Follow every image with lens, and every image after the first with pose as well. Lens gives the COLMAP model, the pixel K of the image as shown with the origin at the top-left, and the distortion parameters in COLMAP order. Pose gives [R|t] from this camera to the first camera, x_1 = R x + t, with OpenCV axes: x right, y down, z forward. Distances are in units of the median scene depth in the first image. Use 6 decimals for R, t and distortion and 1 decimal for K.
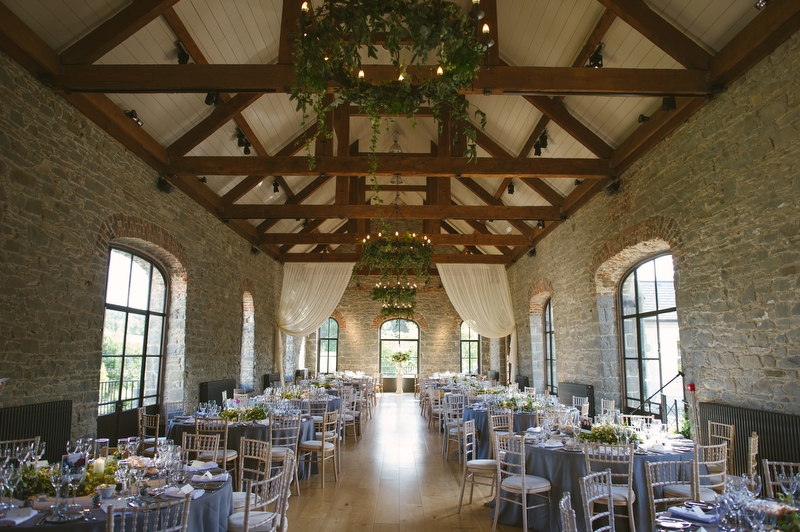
lens RADIAL K [[701.2, 0, 400.0], [0, 701.2, 266.0], [0, 0, 1]] dist [-0.170252, 0.163273]
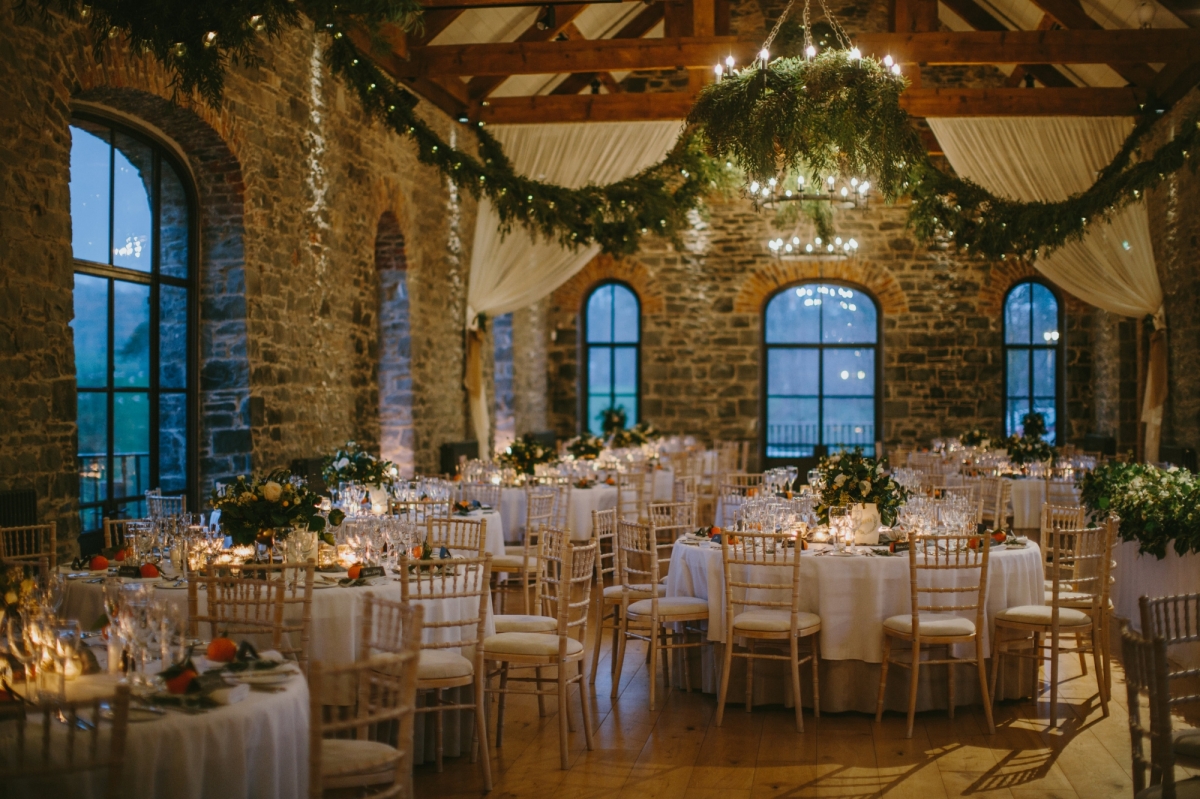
lens RADIAL K [[1270.8, 0, 600.0], [0, 1270.8, 399.5], [0, 0, 1]] dist [-0.100178, 0.006424]
pose [[0.984489, 0.010702, -0.175121, 0.004638], [0.015887, 0.988600, 0.149728, 0.034466], [0.174727, -0.150188, 0.973095, 0.356157]]
